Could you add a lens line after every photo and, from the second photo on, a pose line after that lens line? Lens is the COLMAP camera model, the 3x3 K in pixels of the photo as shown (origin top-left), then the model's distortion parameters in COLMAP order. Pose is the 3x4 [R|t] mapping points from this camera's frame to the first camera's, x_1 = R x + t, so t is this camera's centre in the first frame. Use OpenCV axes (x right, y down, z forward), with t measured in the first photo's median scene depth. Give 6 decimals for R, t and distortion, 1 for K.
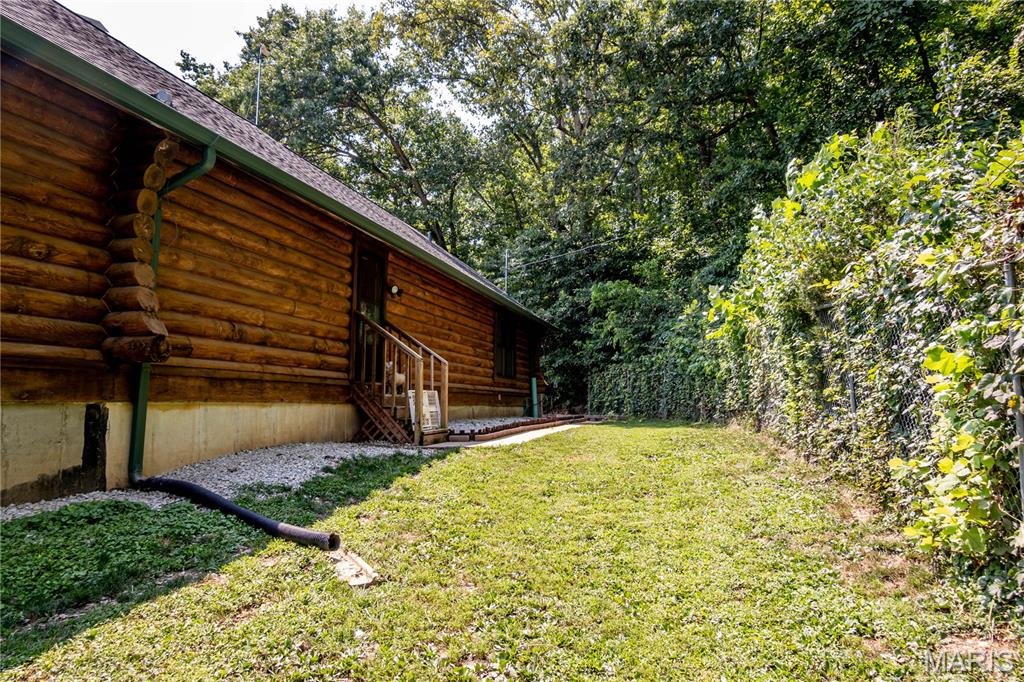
lens RADIAL K [[685.8, 0, 512.8], [0, 685.8, 338.6], [0, 0, 1]] dist [0.001957, 0.001816]
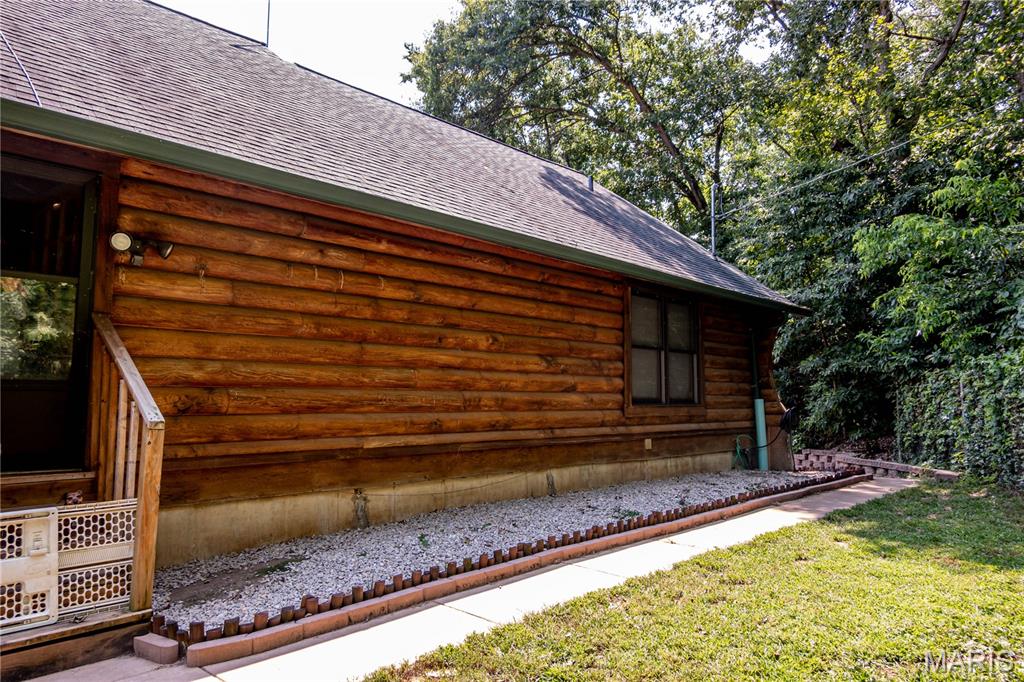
lens RADIAL K [[685.8, 0, 512.8], [0, 685.8, 338.6], [0, 0, 1]] dist [0.001957, 0.001816]
pose [[0.877878, -0.045336, -0.476733, 0.125218], [0.046745, 0.998867, -0.008913, 0.002239], [0.476597, -0.014461, 0.879003, 0.403197]]
